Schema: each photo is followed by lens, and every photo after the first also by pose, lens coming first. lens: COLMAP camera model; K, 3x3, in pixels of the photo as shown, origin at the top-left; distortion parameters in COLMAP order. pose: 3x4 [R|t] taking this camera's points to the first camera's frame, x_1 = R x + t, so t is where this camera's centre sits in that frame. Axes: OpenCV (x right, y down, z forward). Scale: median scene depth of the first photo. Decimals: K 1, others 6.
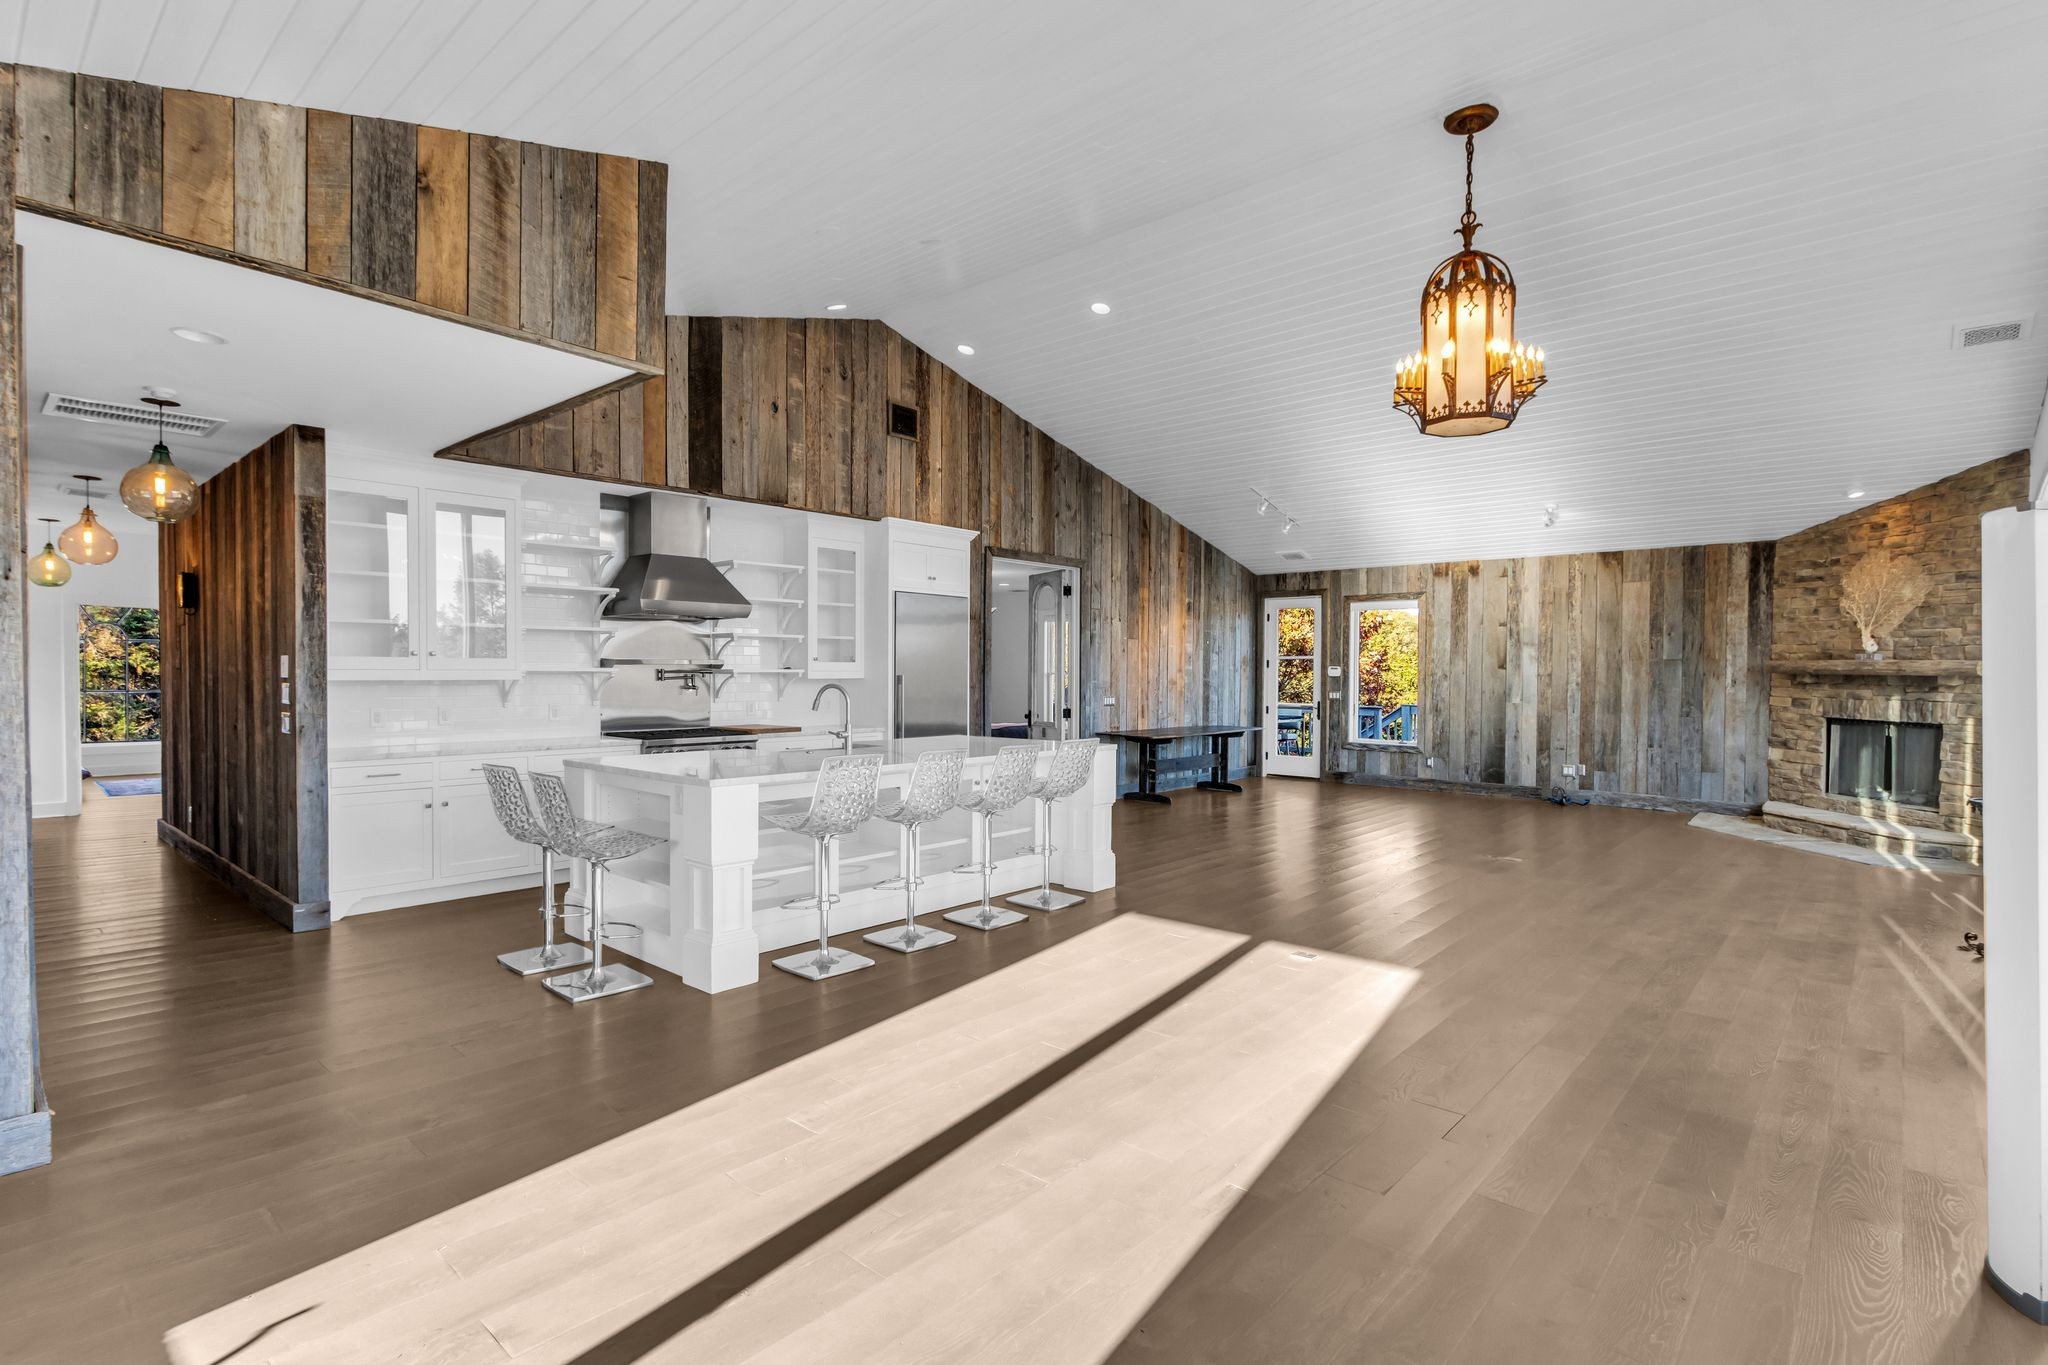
lens RADIAL K [[978.2, 0, 1023.6], [0, 978.2, 682.8], [0, 0, 1]] dist [0.001256, 0.000099]
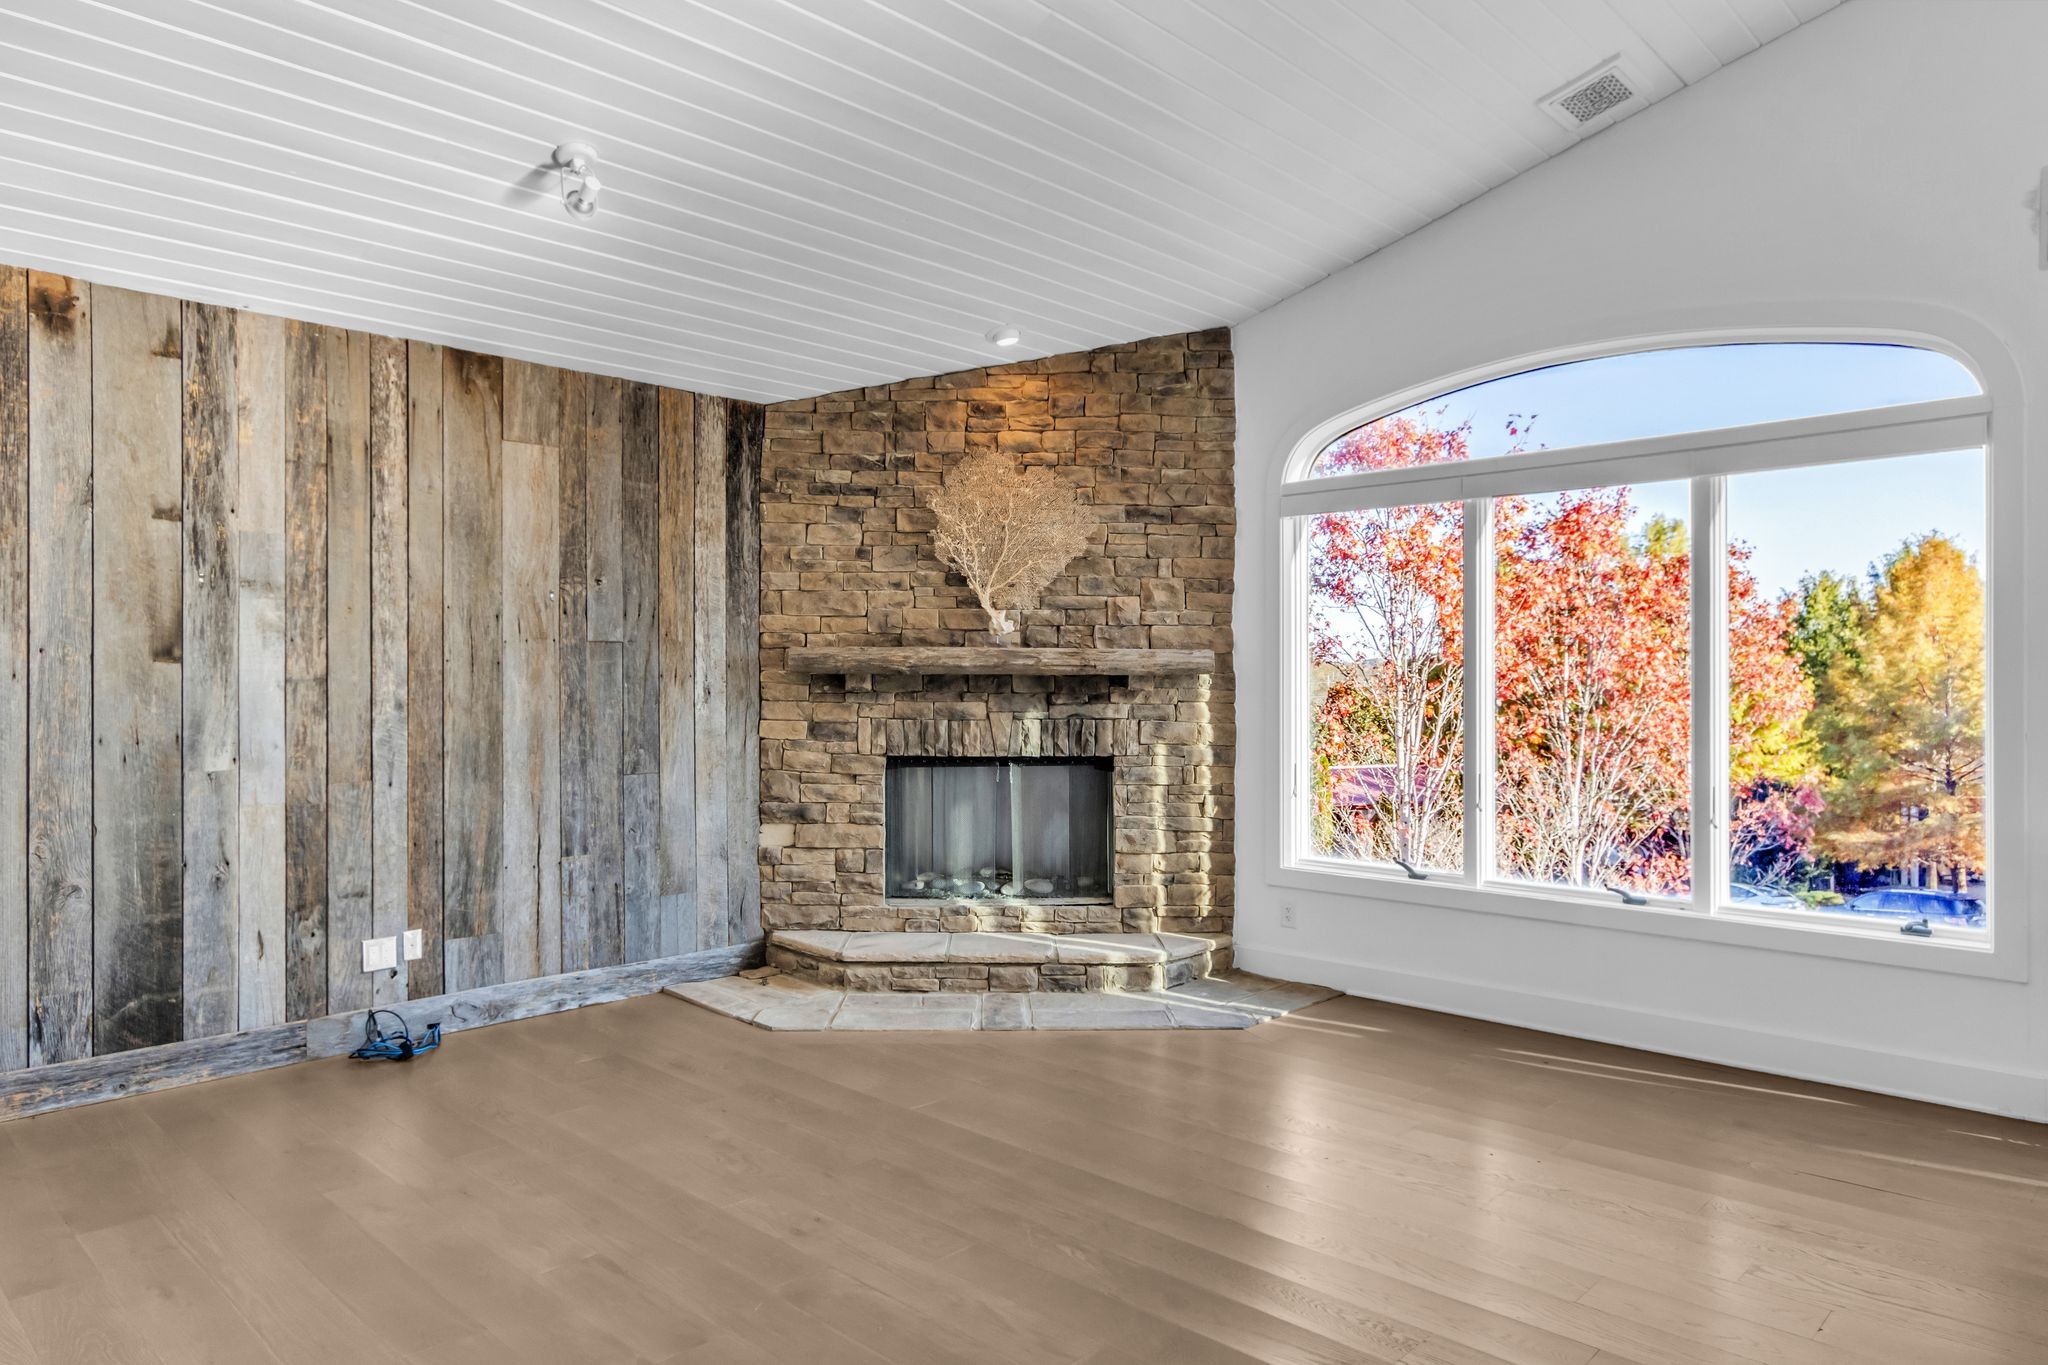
lens RADIAL K [[1302.8, 0, 1023.6], [0, 1302.8, 679.9], [0, 0, 1]] dist [0.003415, -0.000720]
pose [[0.039141, -0.005557, 0.999218, 0.113073], [0.014576, 0.999881, 0.004990, -0.007475], [-0.999127, 0.014369, 0.039217, 0.830198]]
